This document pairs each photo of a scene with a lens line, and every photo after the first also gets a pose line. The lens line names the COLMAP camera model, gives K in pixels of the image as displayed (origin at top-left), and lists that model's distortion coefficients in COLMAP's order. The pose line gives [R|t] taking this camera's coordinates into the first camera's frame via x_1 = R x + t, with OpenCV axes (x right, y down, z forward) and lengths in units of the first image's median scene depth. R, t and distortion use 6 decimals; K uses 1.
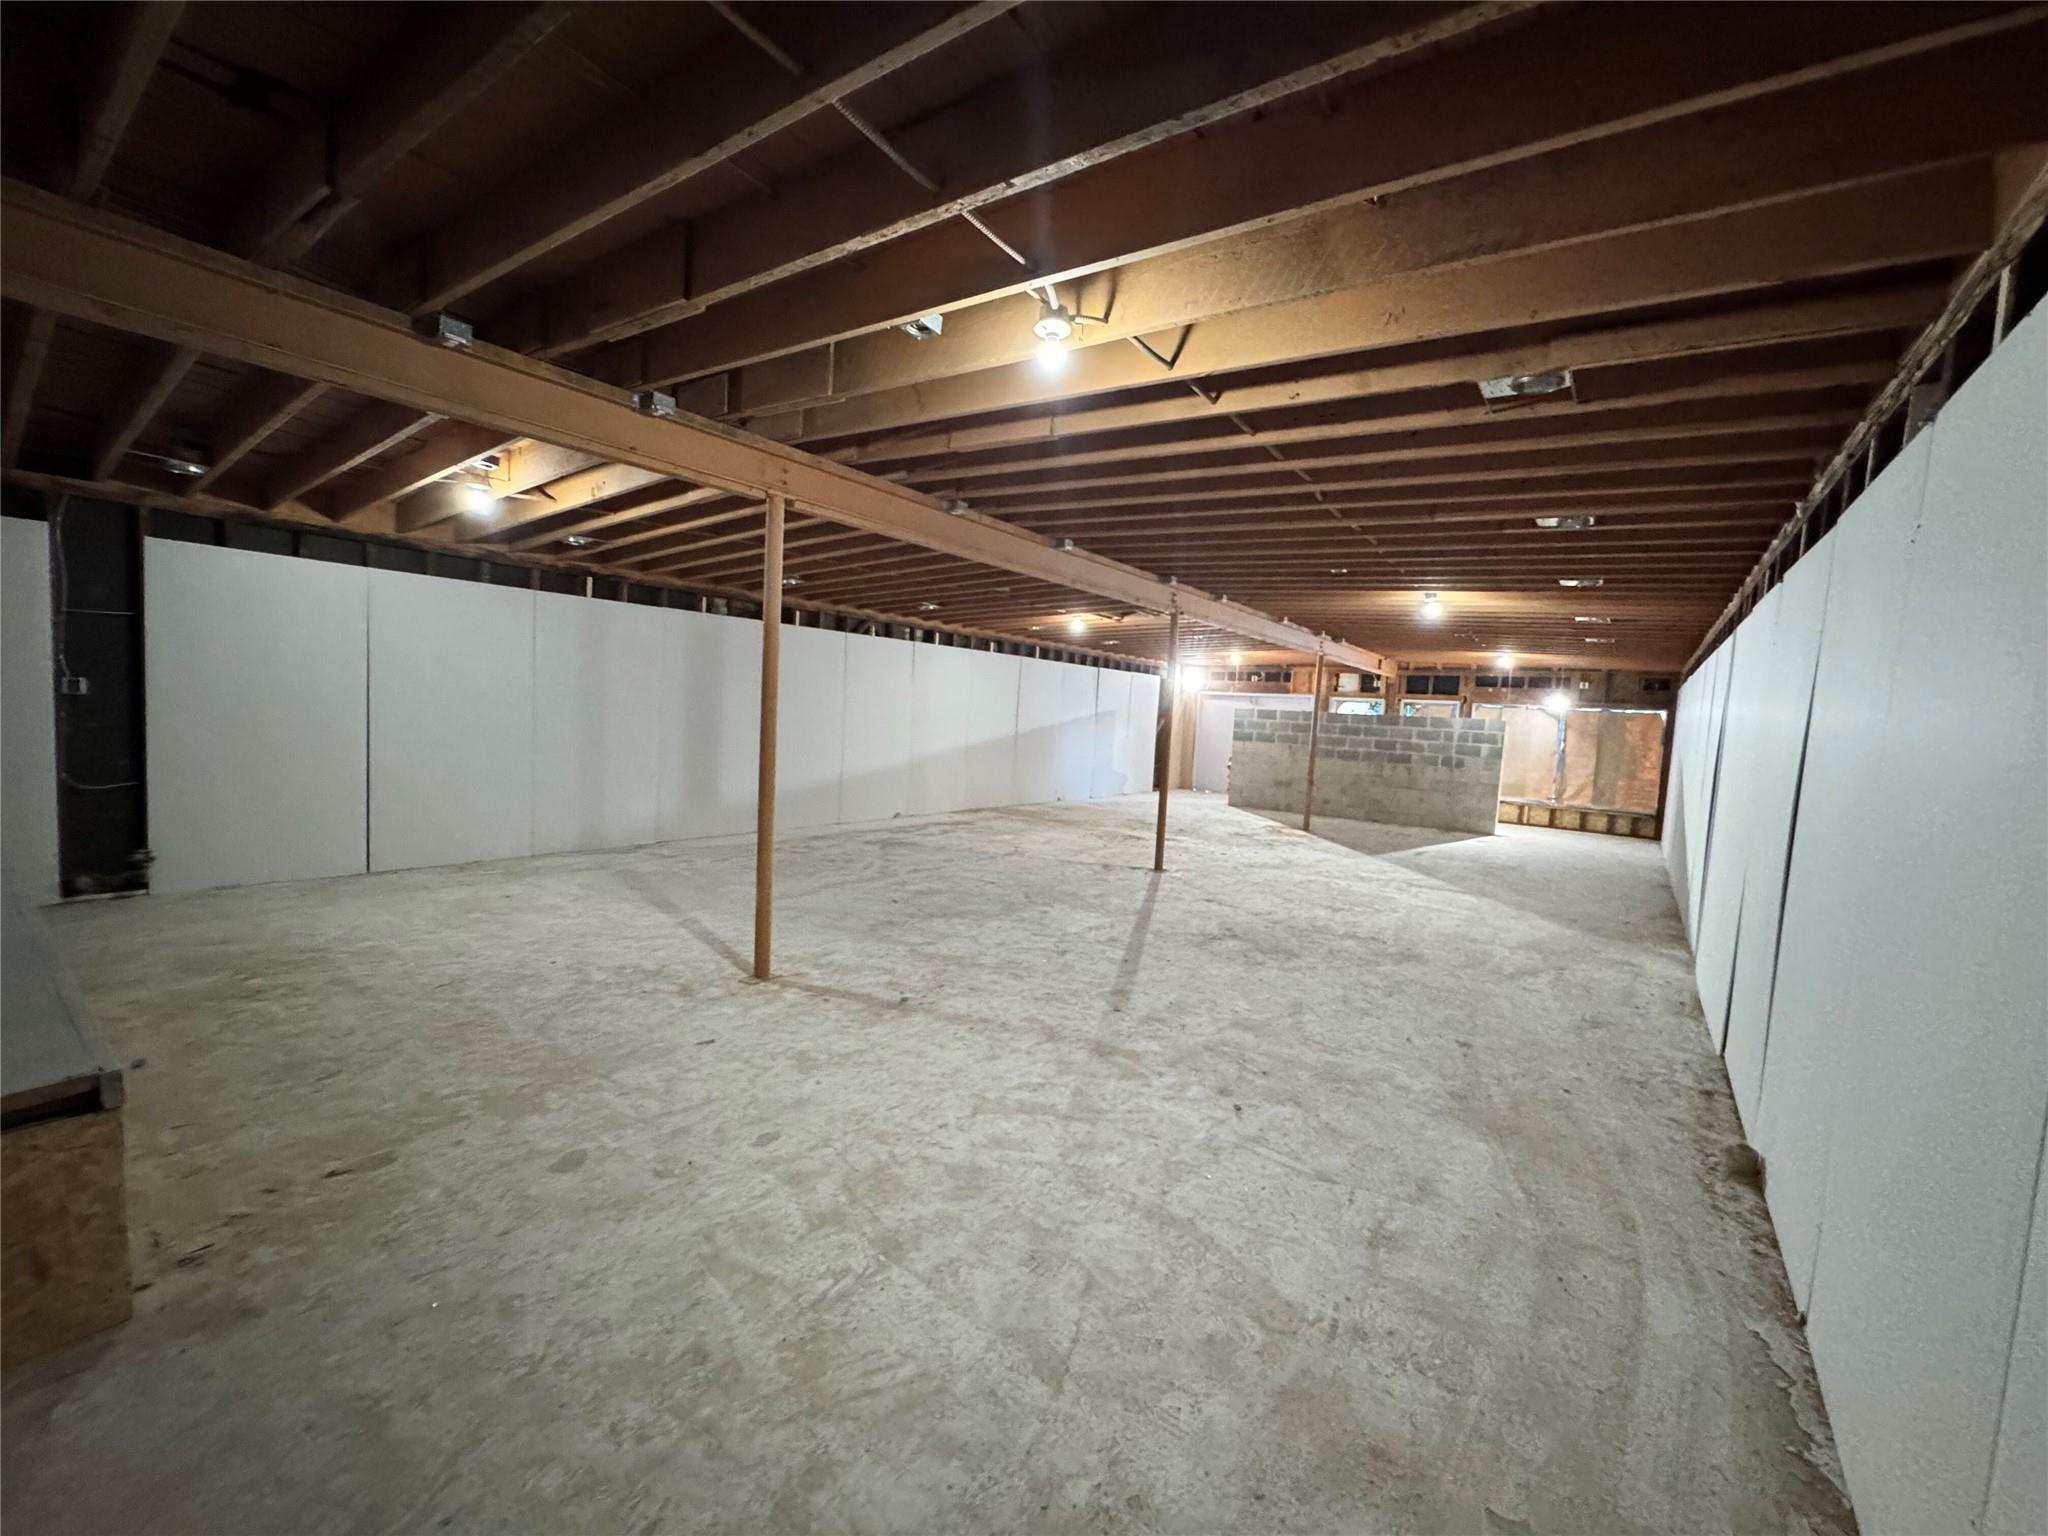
lens RADIAL K [[820.2, 0, 1024.0], [0, 820.2, 768.0], [0, 0, 1]] dist [-0.002879, 0.000387]
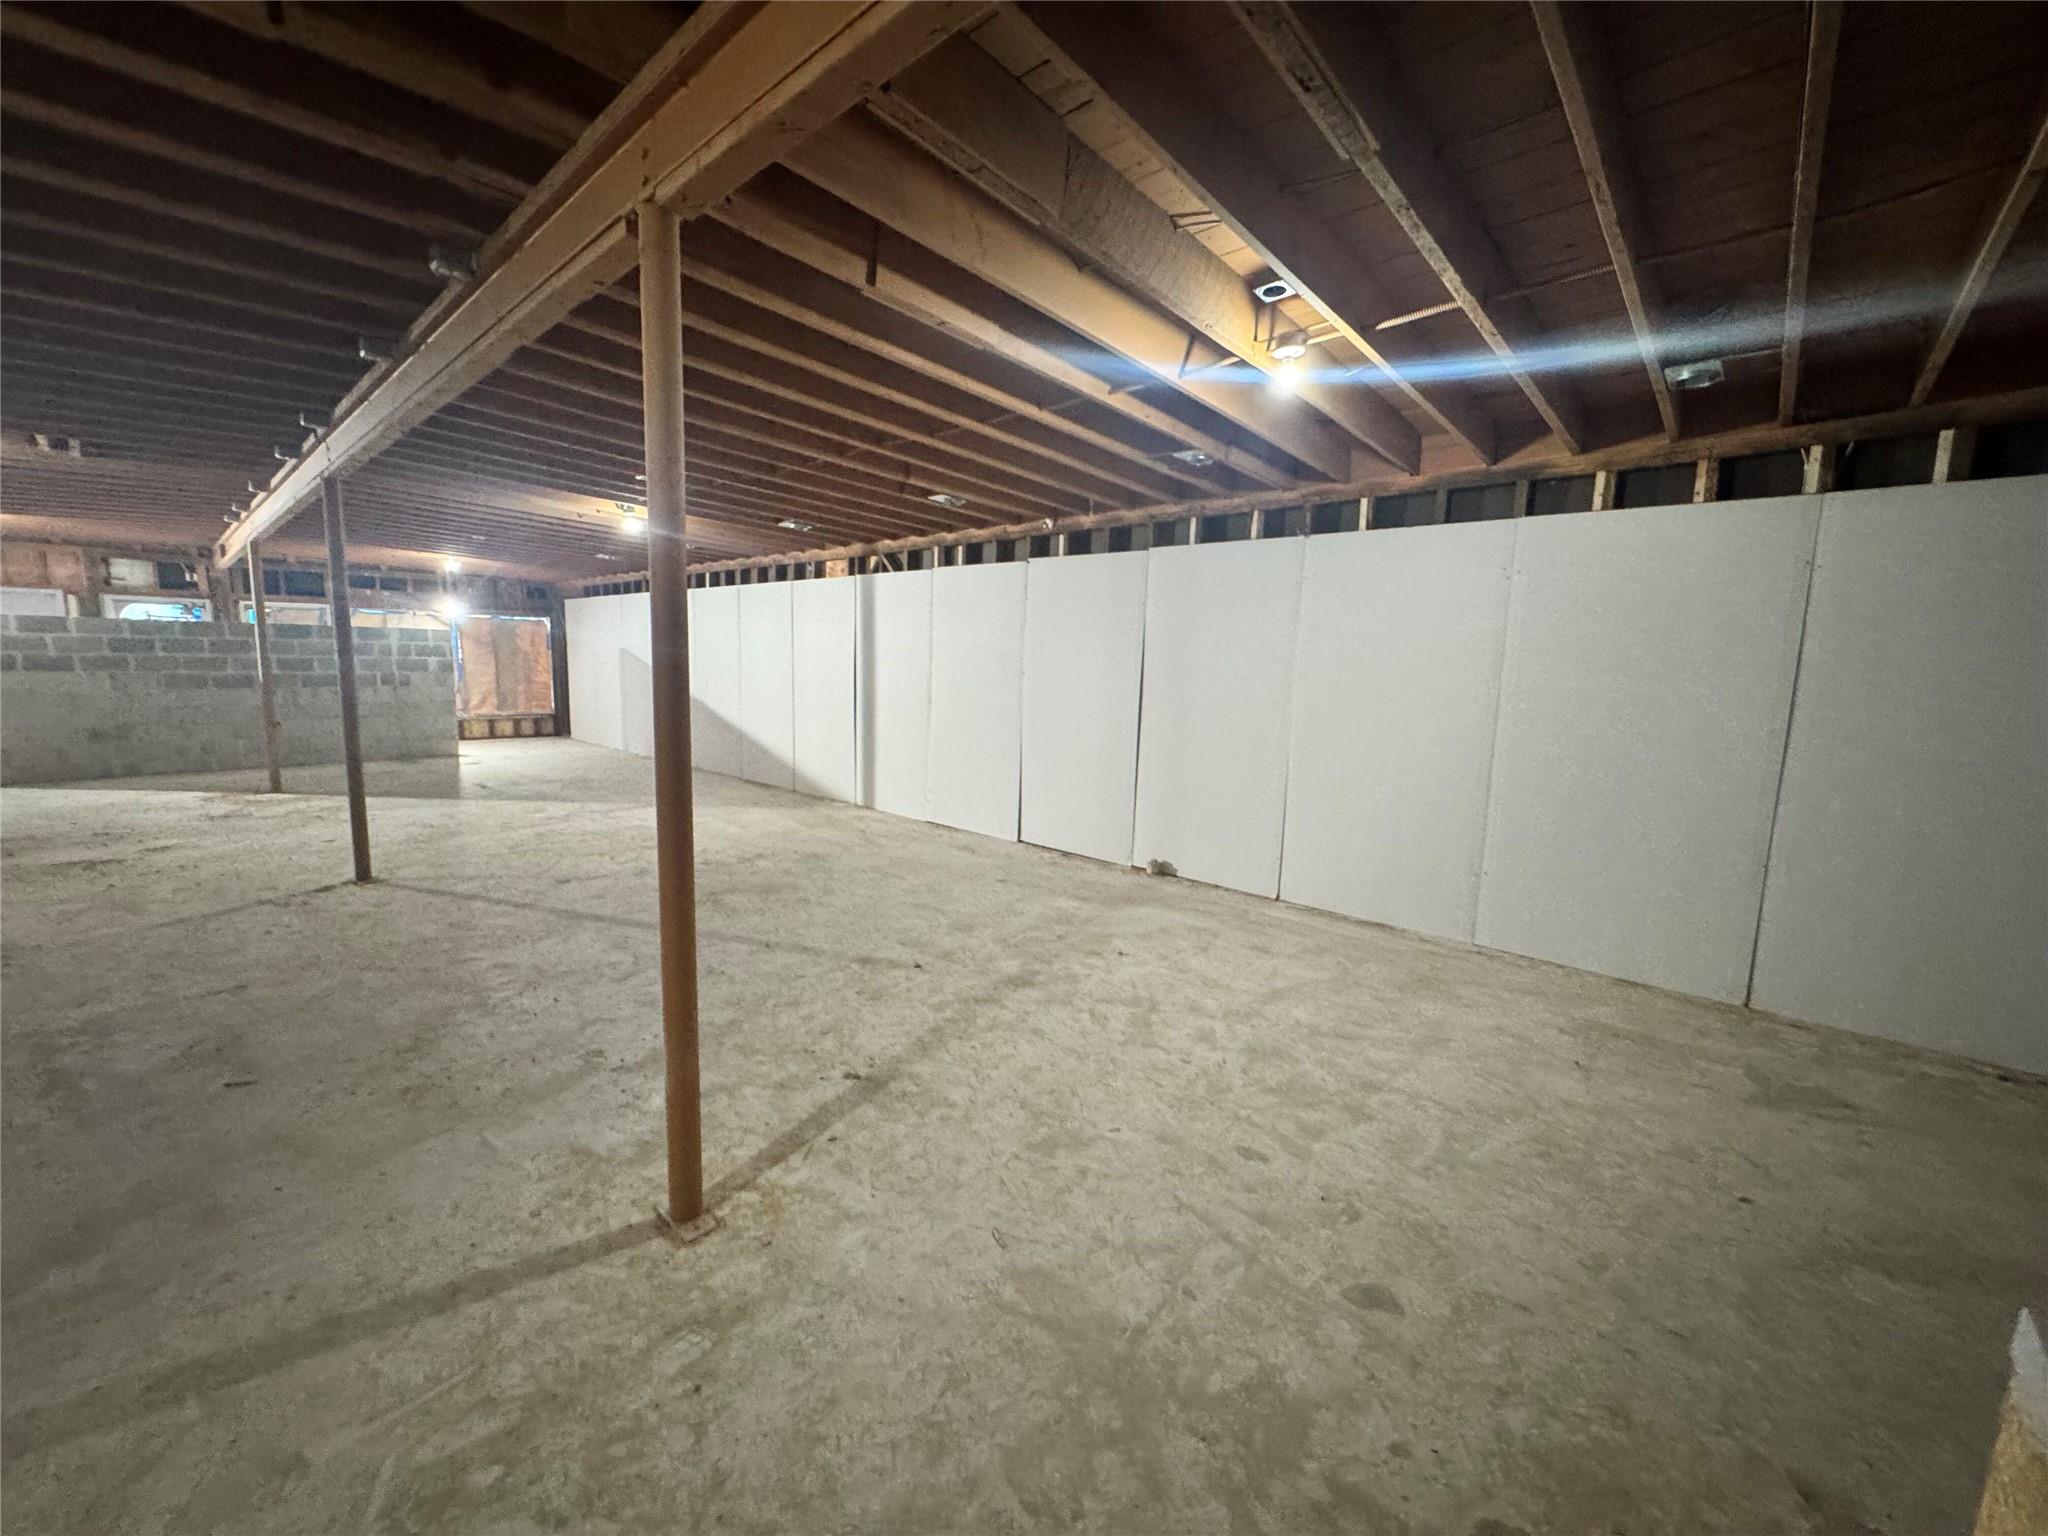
lens RADIAL K [[820.2, 0, 1024.0], [0, 820.2, 768.0], [0, 0, 1]] dist [-0.002879, 0.000387]
pose [[0.107470, -0.182298, 0.977352, -0.738471], [0.053441, 0.982684, 0.177416, -0.095776], [-0.992771, 0.033164, 0.115351, 0.720499]]
